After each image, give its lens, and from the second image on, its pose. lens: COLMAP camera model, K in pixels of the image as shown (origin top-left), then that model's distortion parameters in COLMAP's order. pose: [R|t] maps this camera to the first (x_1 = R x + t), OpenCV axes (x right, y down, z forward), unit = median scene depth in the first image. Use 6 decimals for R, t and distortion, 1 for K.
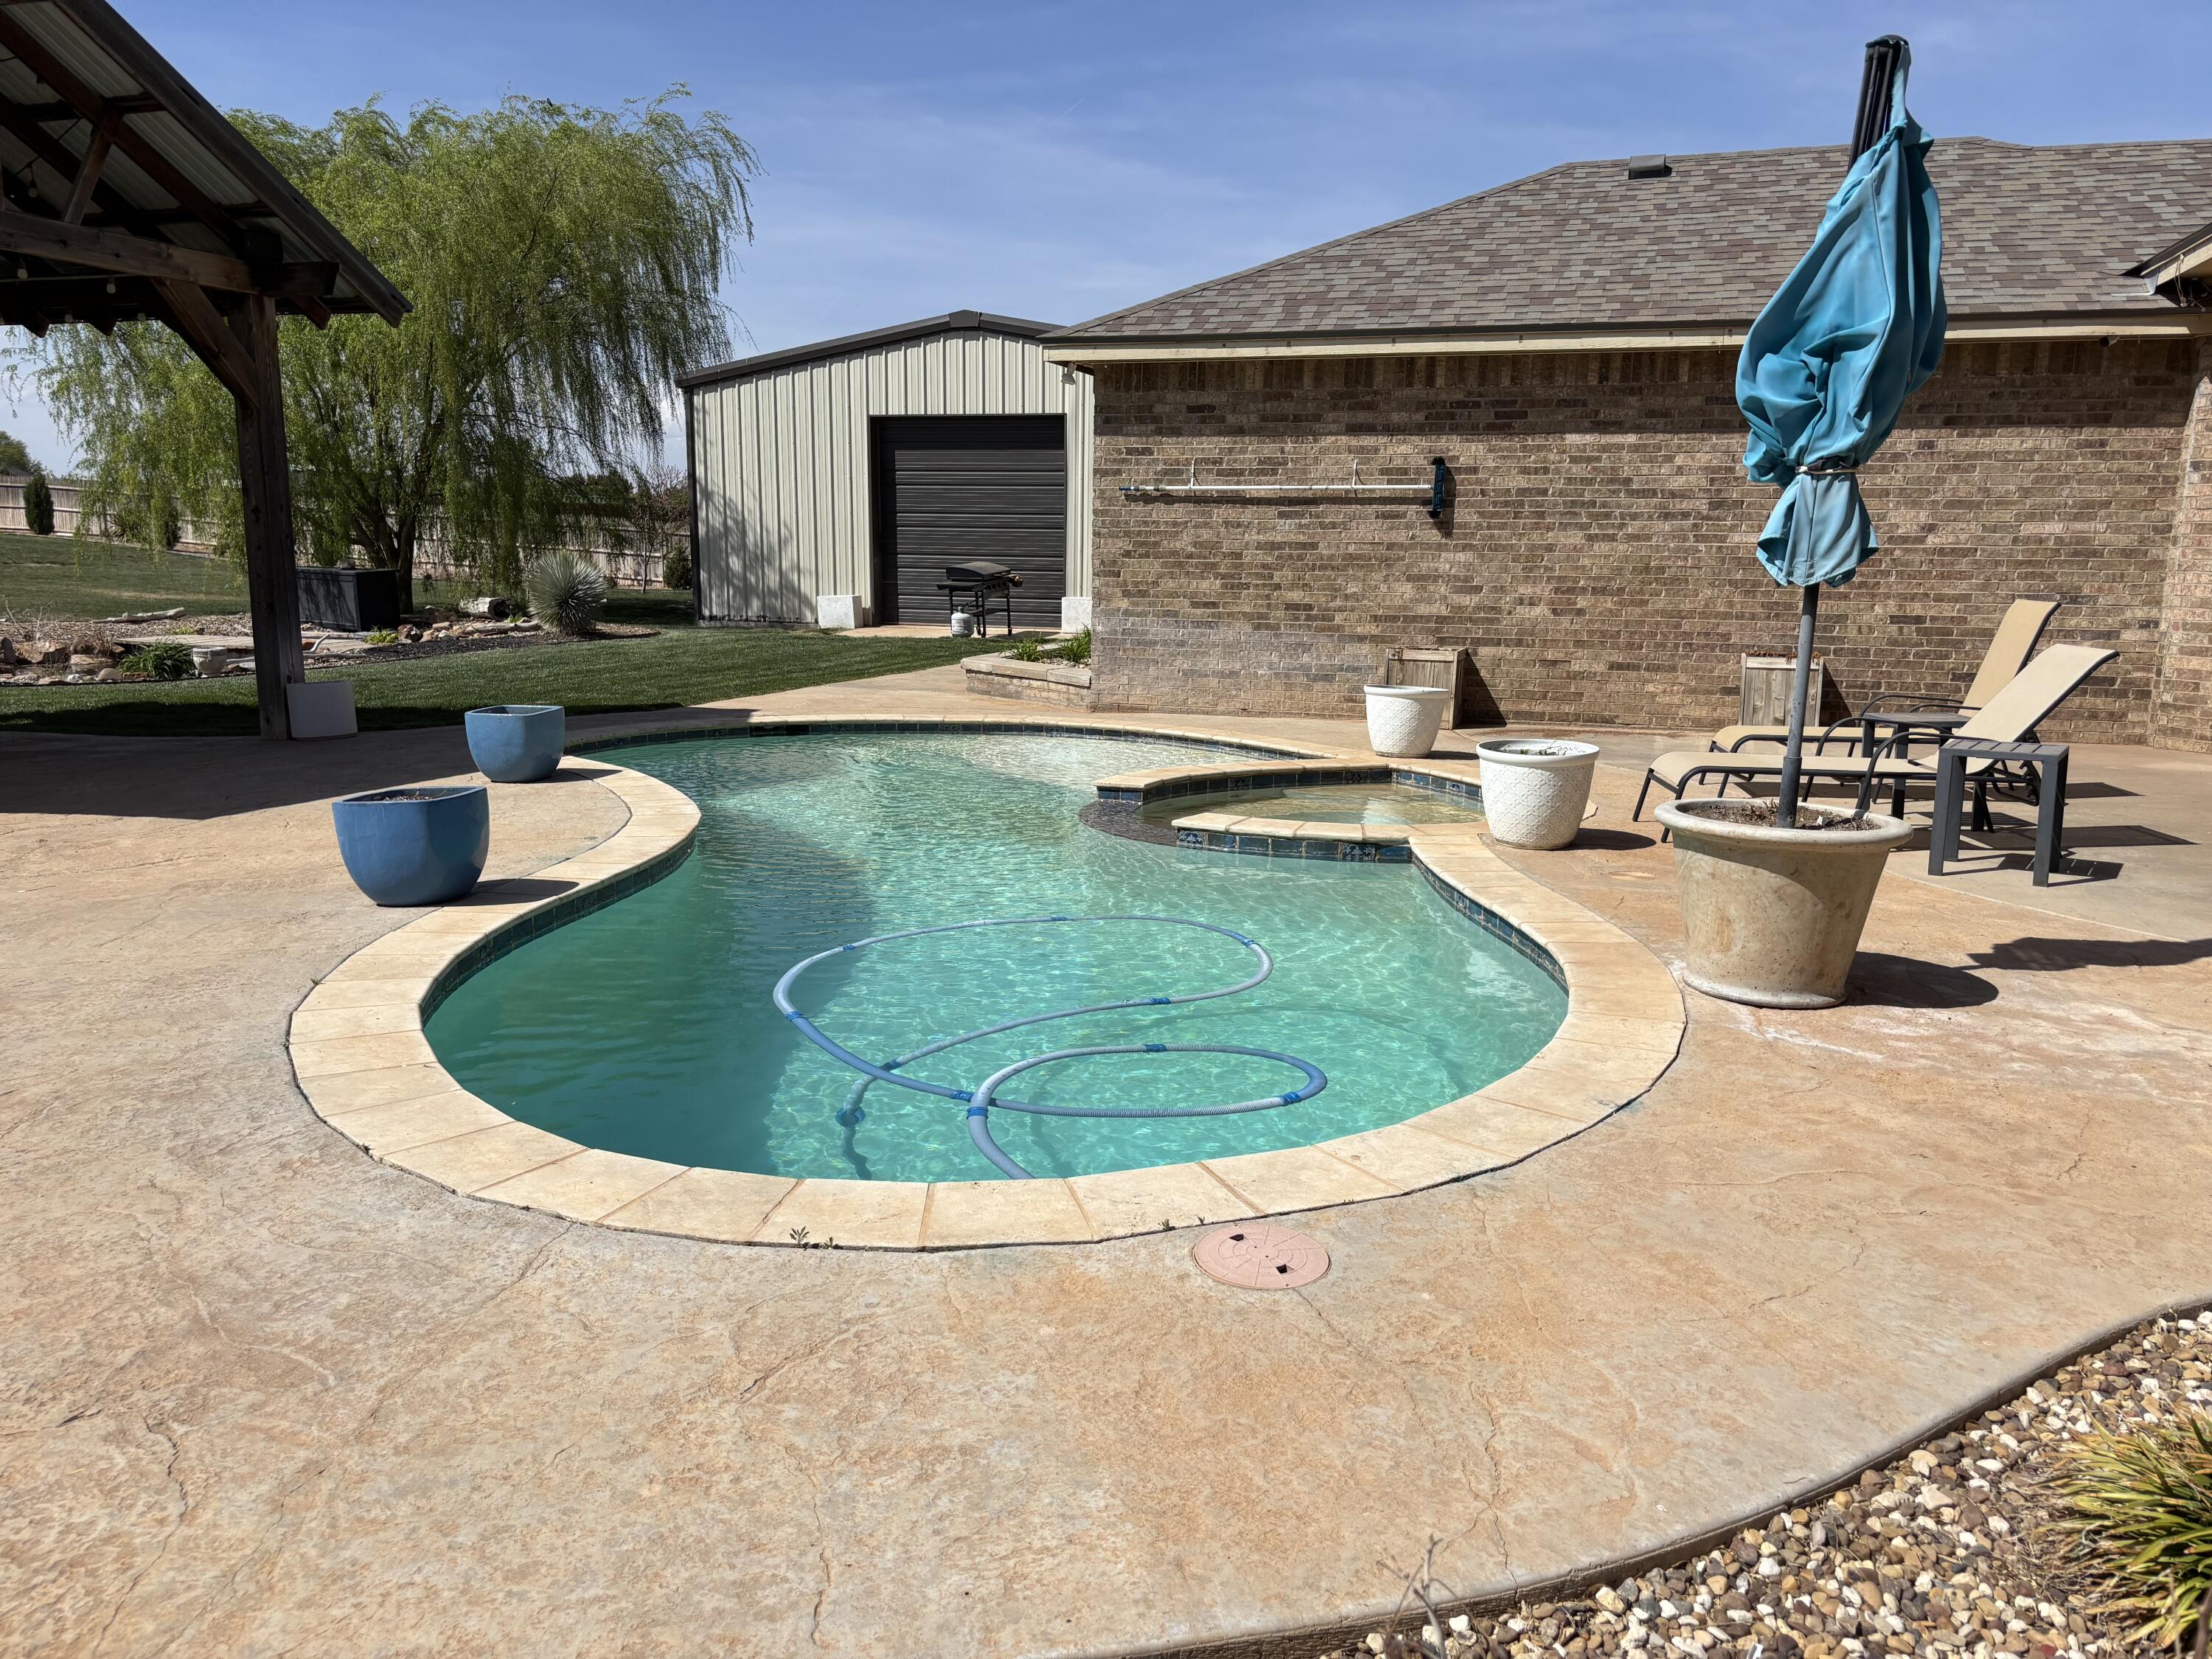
lens RADIAL K [[1605.7, 0, 1106.0], [0, 1605.7, 829.5], [0, 0, 1]] dist [0.003506, -0.007079]
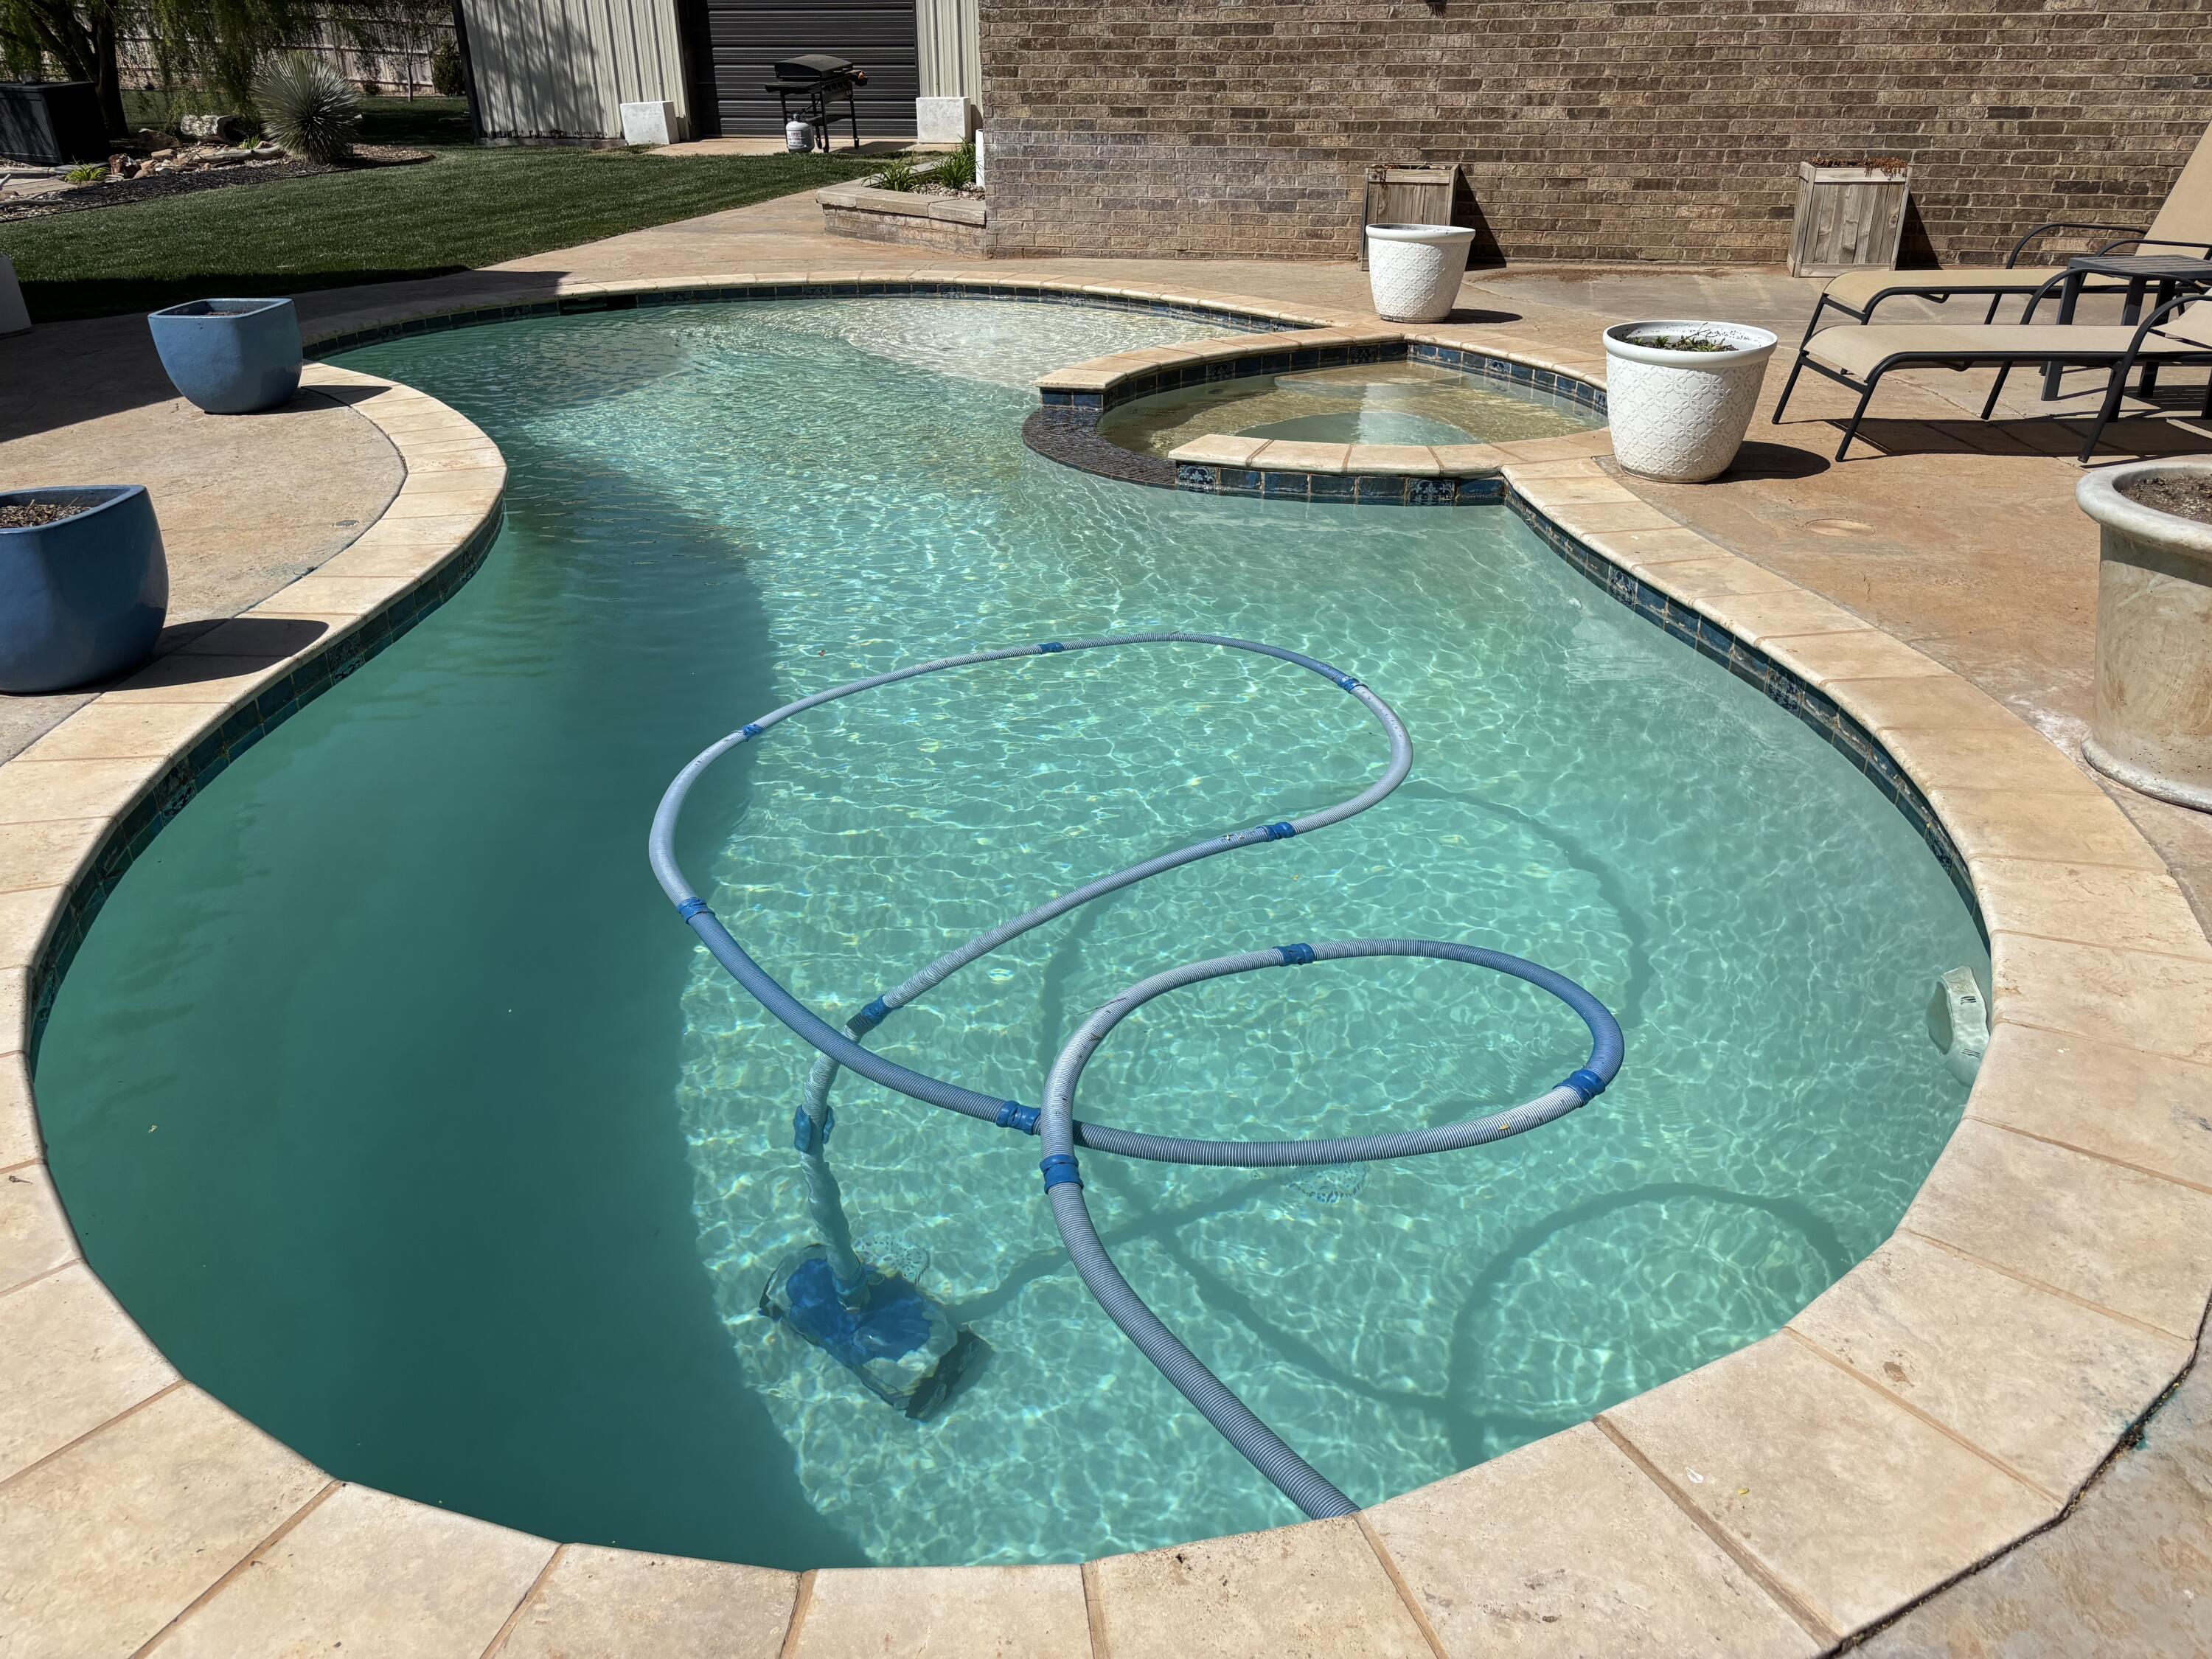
lens RADIAL K [[1741.3, 0, 1061.8], [0, 1741.3, 823.2], [0, 0, 1]] dist [-0.039514, 0.066208]
pose [[0.998214, -0.040564, 0.043846, -0.022656], [0.028175, 0.967010, 0.253177, -0.019887], [-0.052669, -0.251490, 0.966426, 0.099883]]
